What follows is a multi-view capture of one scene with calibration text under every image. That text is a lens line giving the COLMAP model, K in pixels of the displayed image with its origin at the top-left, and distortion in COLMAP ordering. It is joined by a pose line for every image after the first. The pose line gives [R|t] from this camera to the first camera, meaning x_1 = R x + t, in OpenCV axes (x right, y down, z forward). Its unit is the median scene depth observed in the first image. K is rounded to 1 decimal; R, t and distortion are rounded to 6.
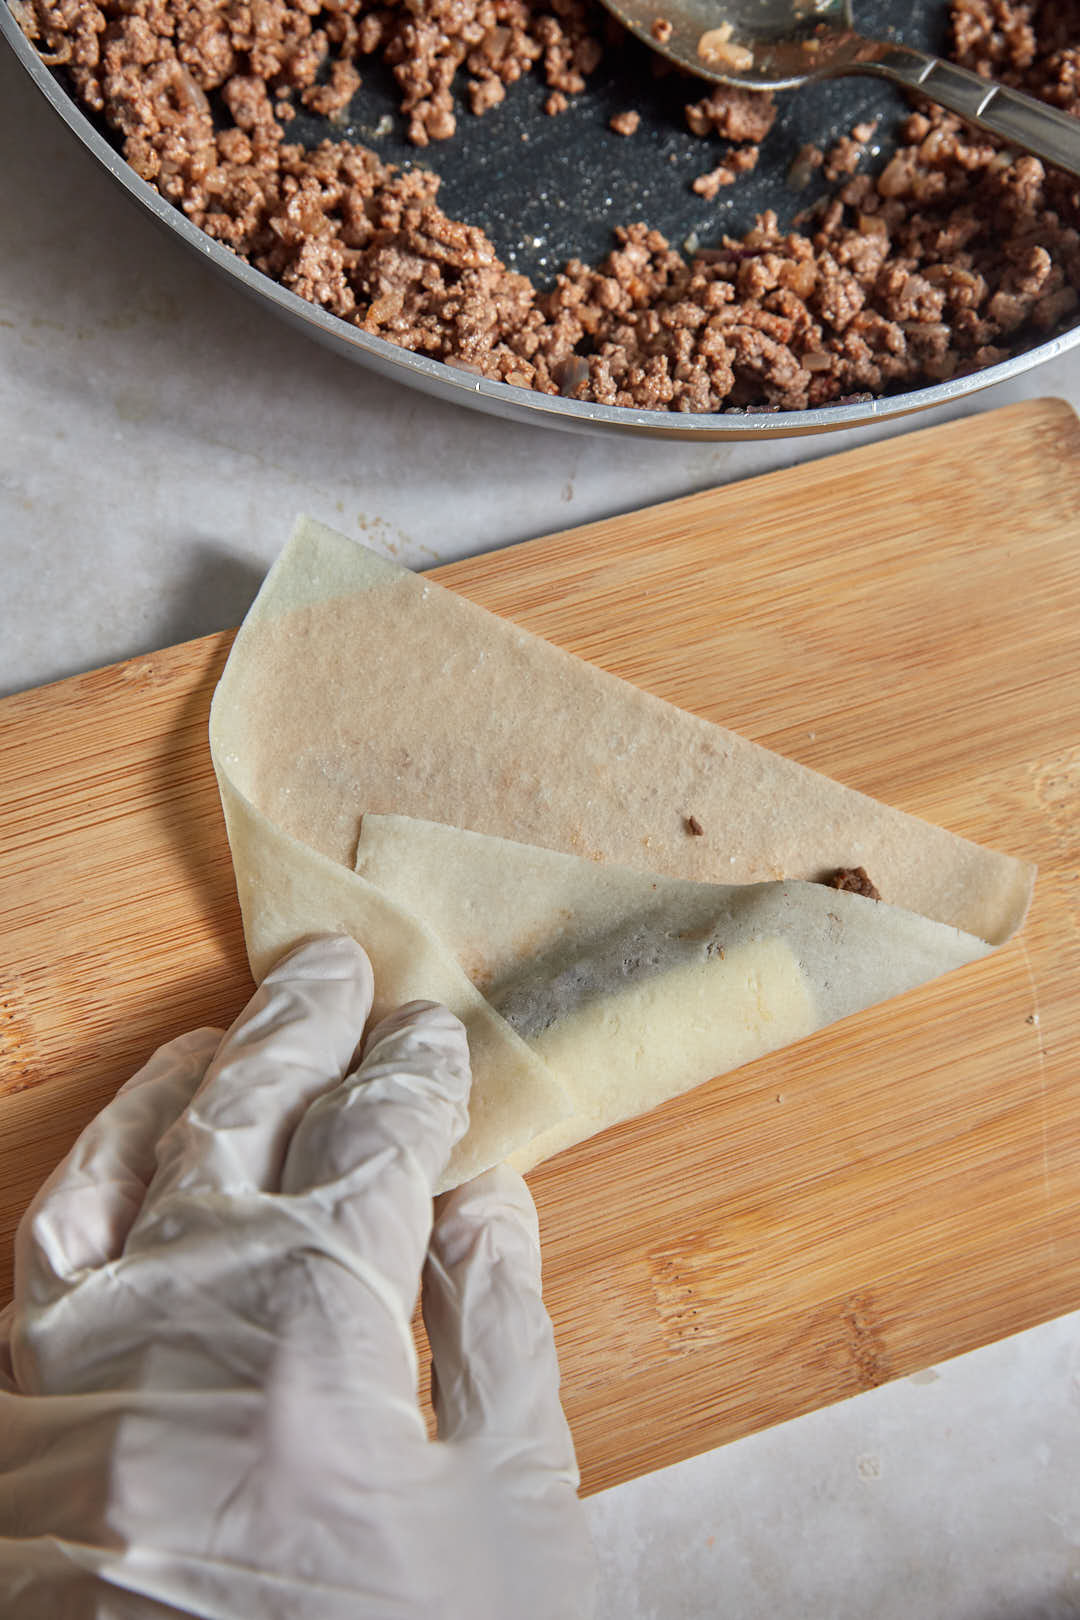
lens RADIAL K [[2256.4, 0, 540.0], [0, 2256.4, 810.0], [0, 0, 1]] dist [-0.127148, 0.025861]
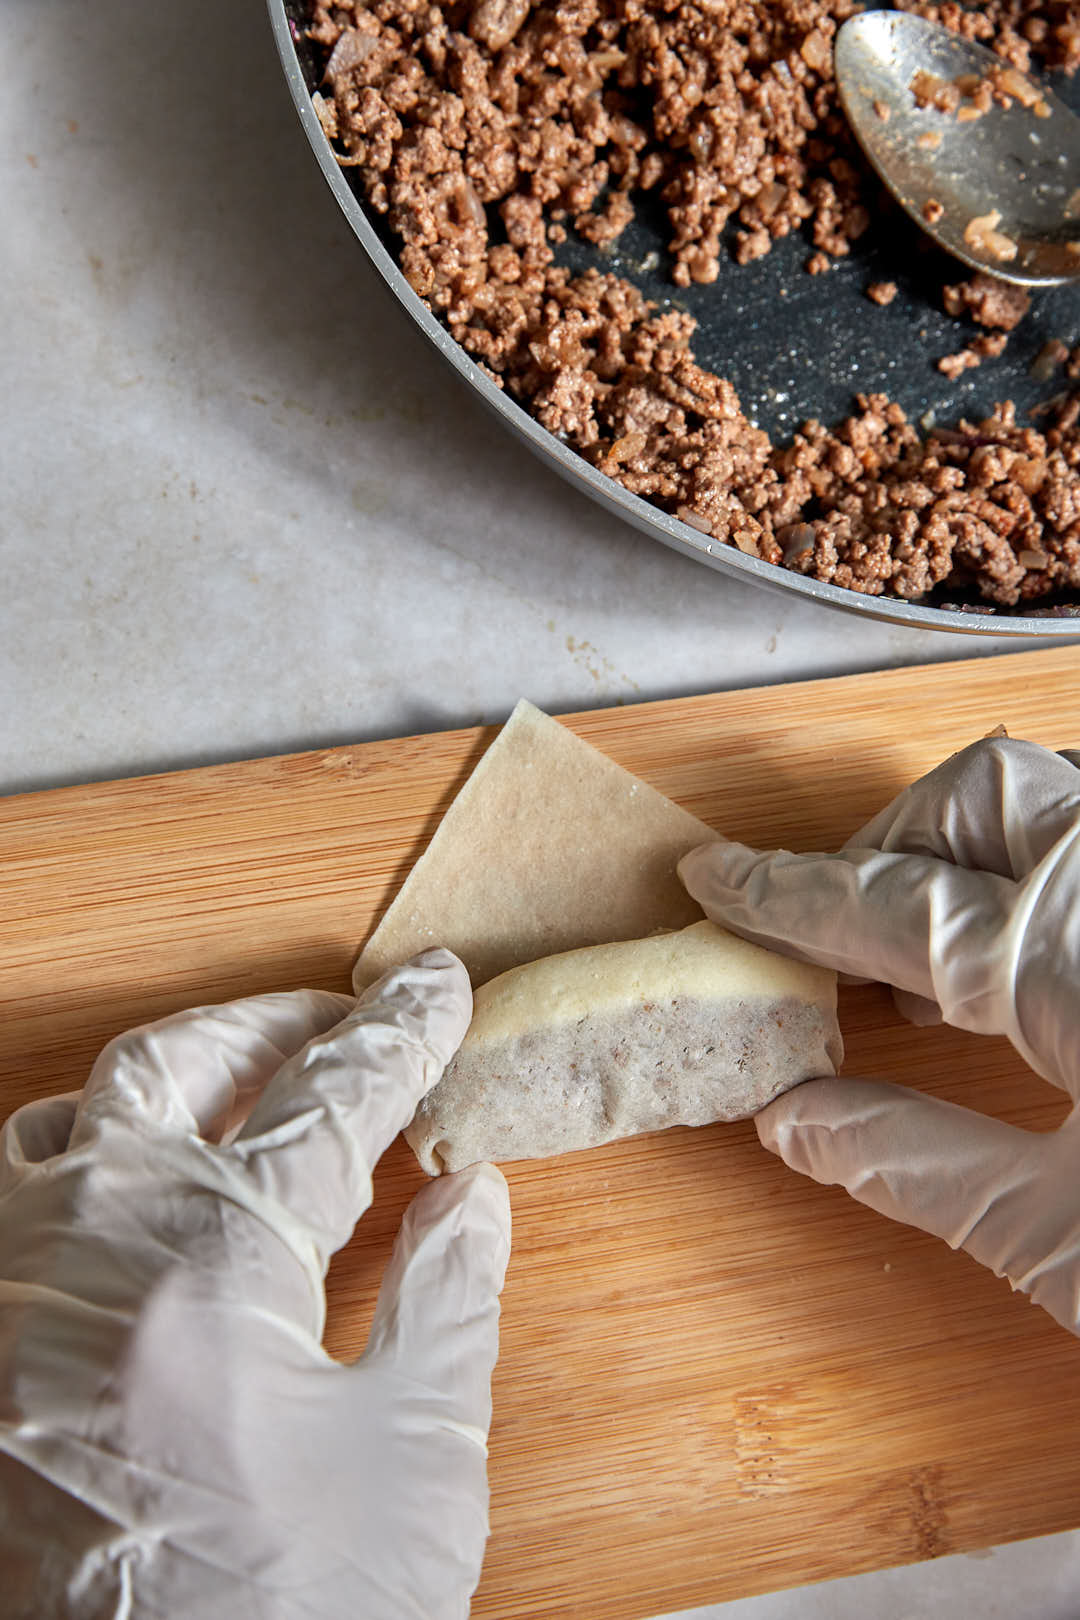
lens RADIAL K [[2256.4, 0, 540.0], [0, 2256.4, 810.0], [0, 0, 1]] dist [-0.127148, 0.025861]
pose [[0.986510, 0.157619, -0.044214, -0.035700], [-0.157721, 0.987483, 0.001197, -0.052738], [0.043850, 0.005793, 0.999021, -0.031289]]
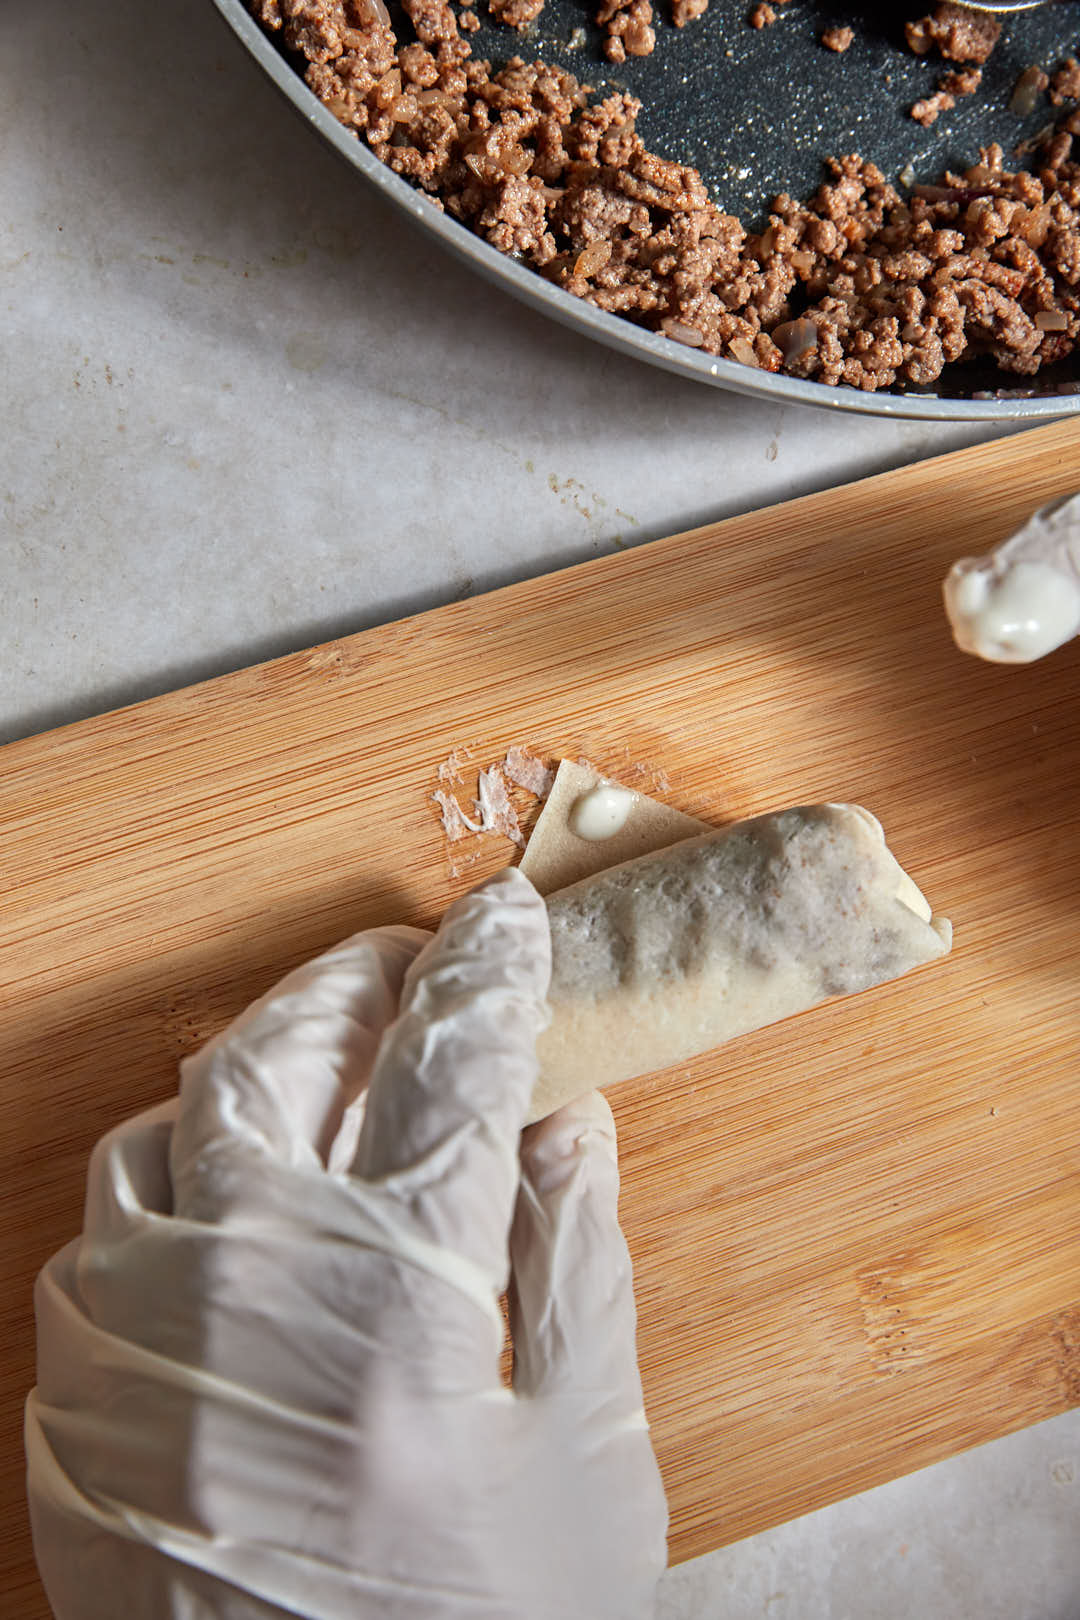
lens RADIAL K [[2256.4, 0, 540.0], [0, 2256.4, 810.0], [0, 0, 1]] dist [-0.127148, 0.025861]
pose [[0.999793, 0.010571, 0.017367, -0.100837], [-0.012525, 0.993109, 0.116522, -0.104049], [-0.016016, -0.116715, 0.993036, 0.067732]]
